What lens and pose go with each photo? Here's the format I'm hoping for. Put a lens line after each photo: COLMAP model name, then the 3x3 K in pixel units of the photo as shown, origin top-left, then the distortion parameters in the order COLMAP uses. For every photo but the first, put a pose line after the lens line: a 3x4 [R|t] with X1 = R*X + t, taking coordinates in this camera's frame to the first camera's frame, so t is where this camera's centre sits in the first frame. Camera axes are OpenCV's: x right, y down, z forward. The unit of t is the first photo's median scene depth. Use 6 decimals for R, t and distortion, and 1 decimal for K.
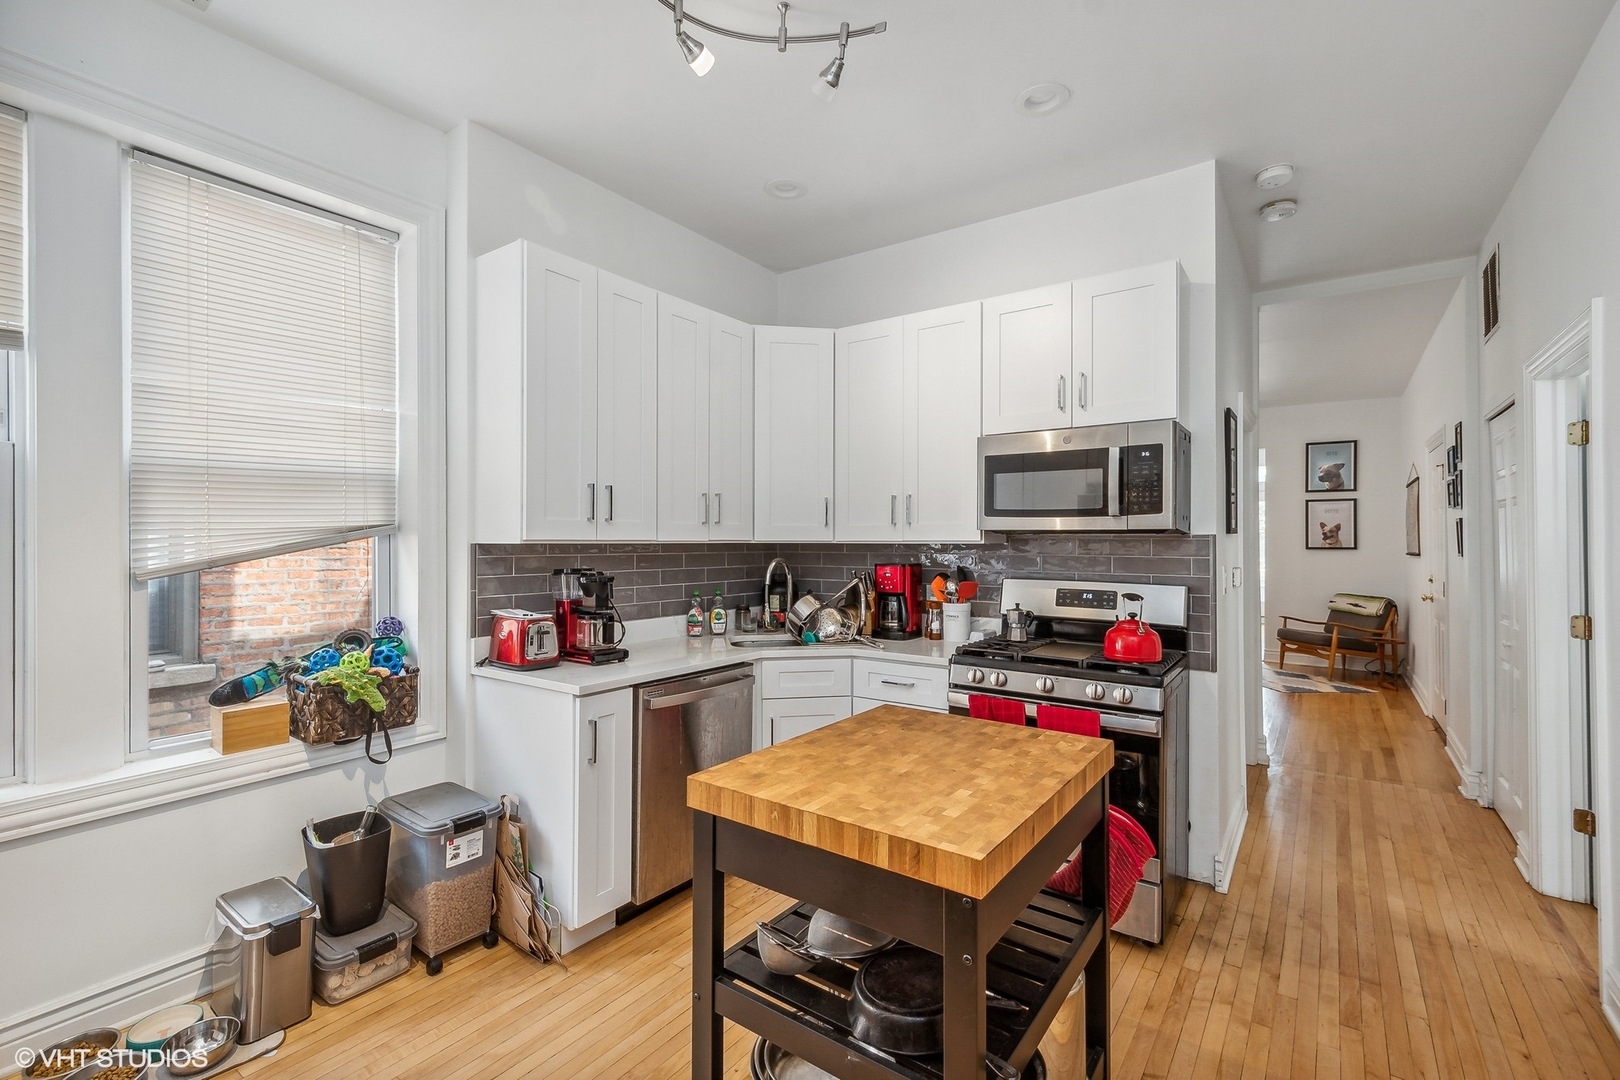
lens RADIAL K [[701.5, 0, 813.1], [0, 701.5, 538.8], [0, 0, 1]] dist [-0.000333, 0.000172]
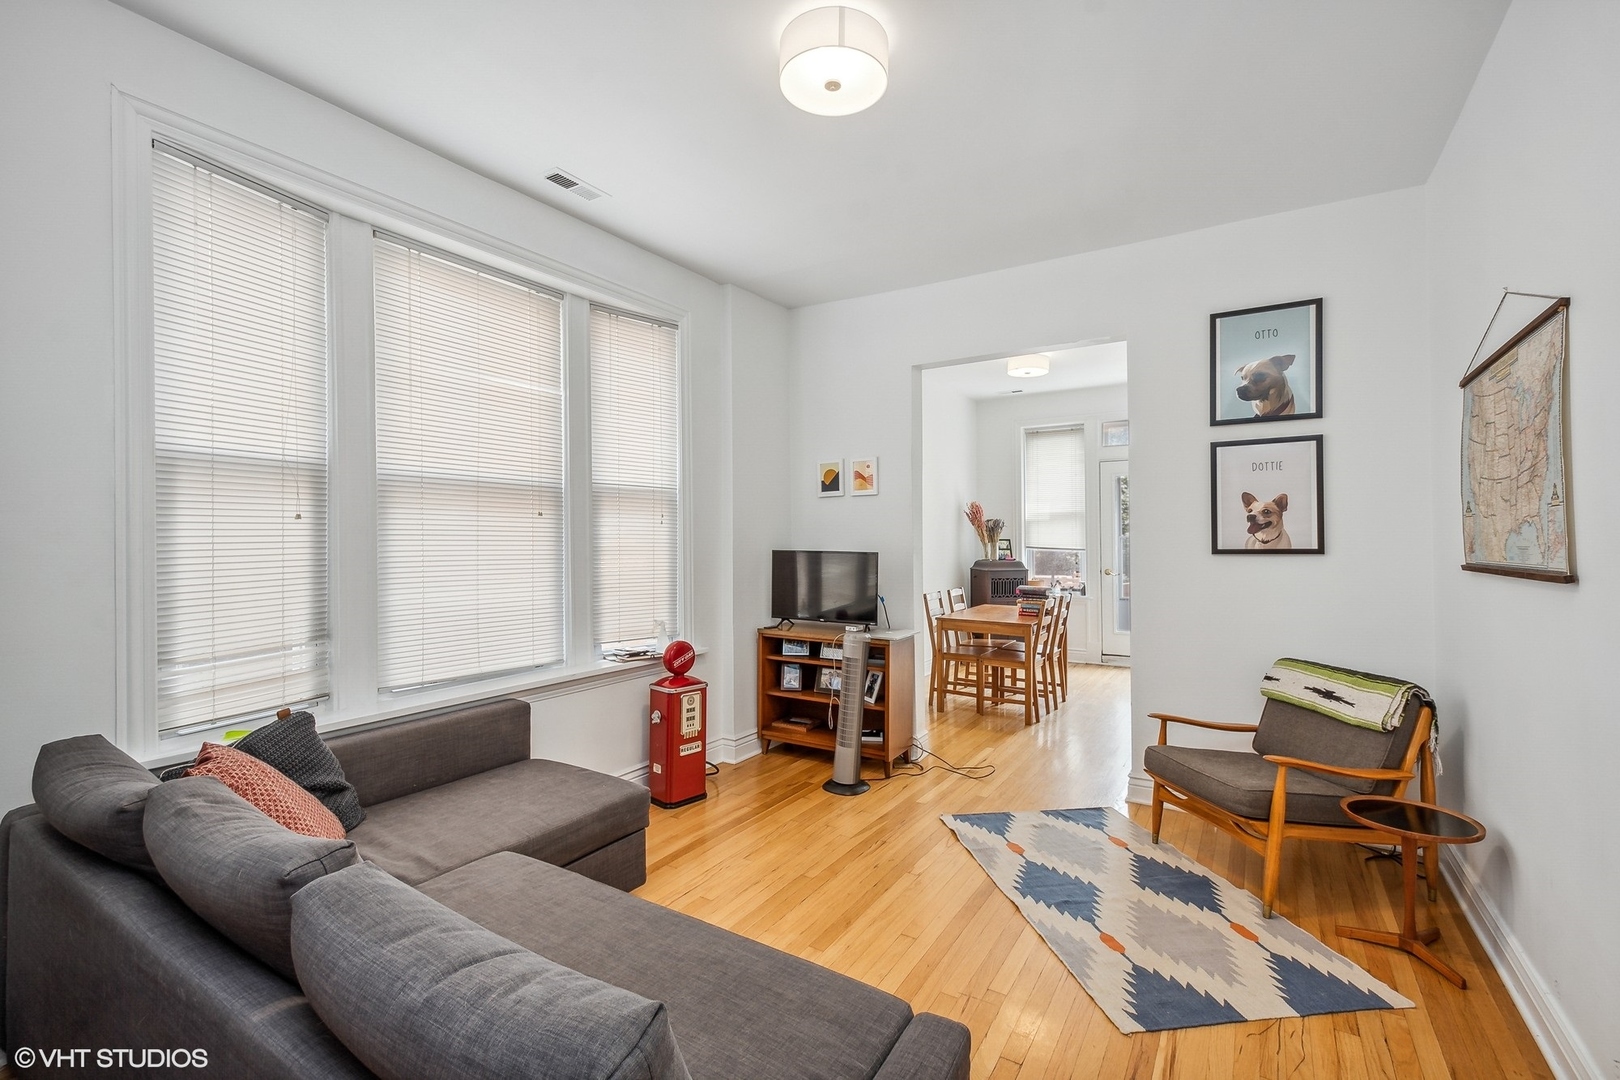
lens RADIAL K [[701.5, 0, 817.2], [0, 701.5, 539.9], [0, 0, 1]] dist [-0.000333, 0.000172]
pose [[0.997473, -0.009646, 0.070395, 0.427327], [0.009662, 0.999953, 0.000107, 0.003580], [-0.070393, 0.000573, 0.997519, 0.582016]]
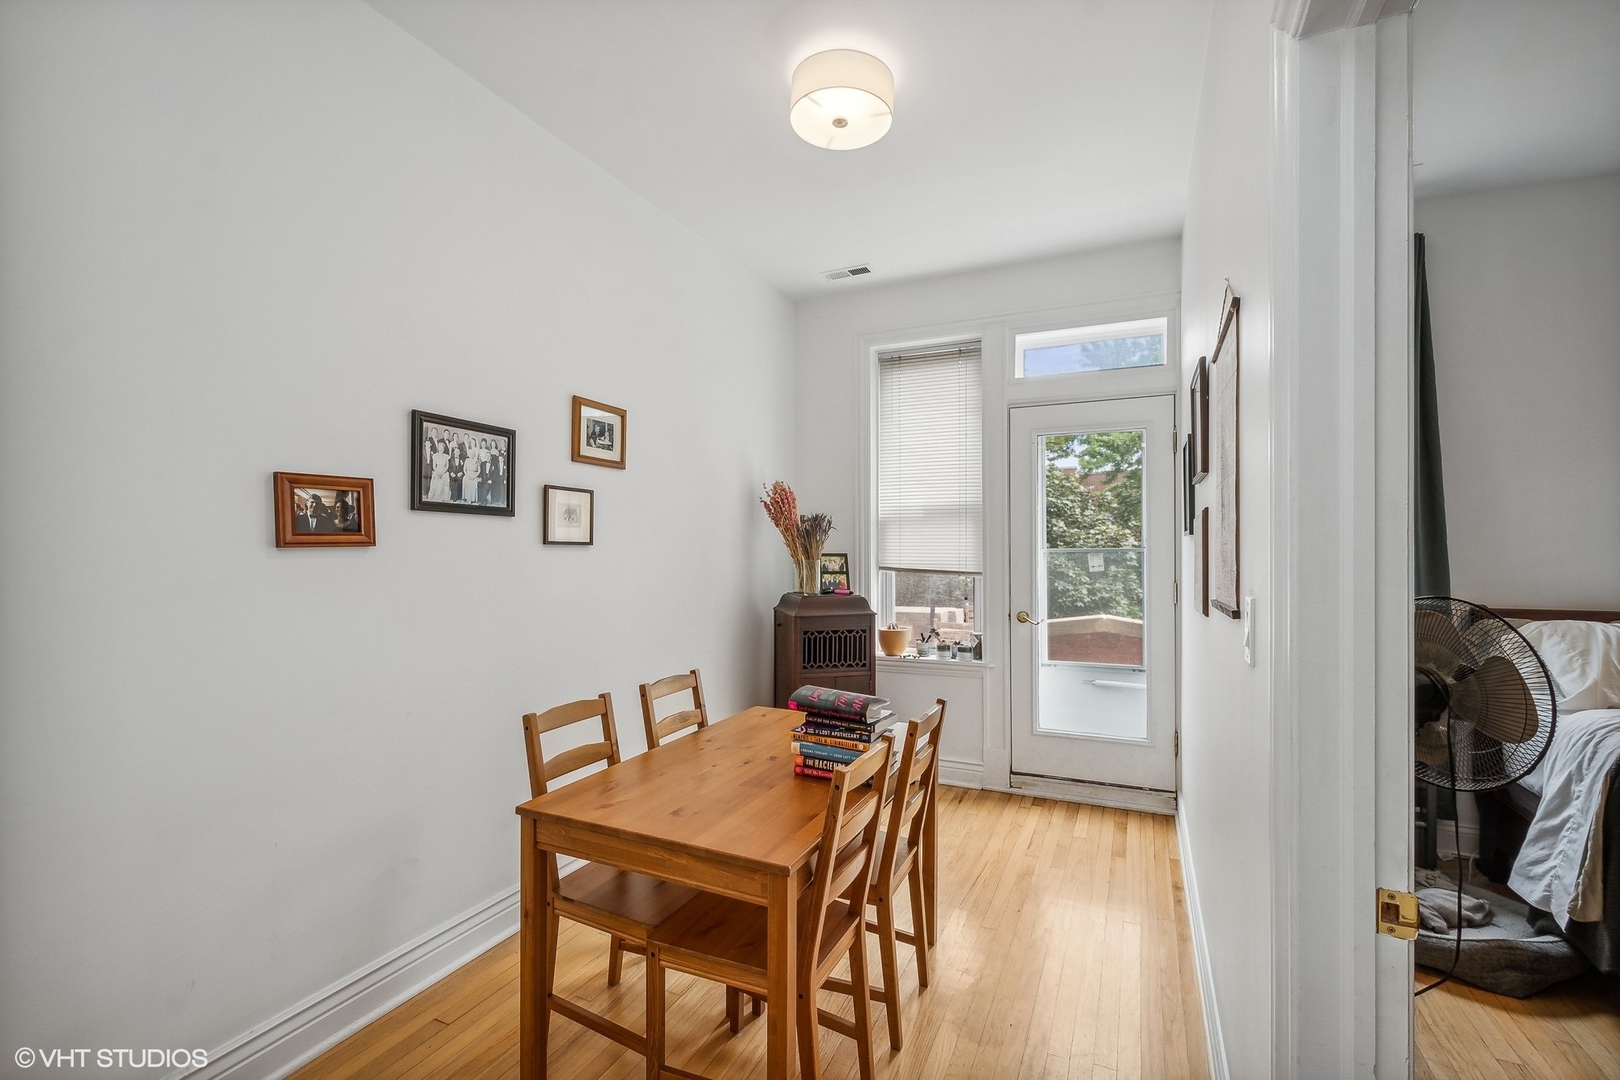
lens RADIAL K [[701.5, 0, 813.8], [0, 701.5, 541.4], [0, 0, 1]] dist [-0.000333, 0.000172]
pose [[0.981107, 0.000241, 0.193468, 0.535842], [0.001076, 0.999977, -0.006705, 0.001709], [-0.193465, 0.006786, 0.981084, 0.811802]]
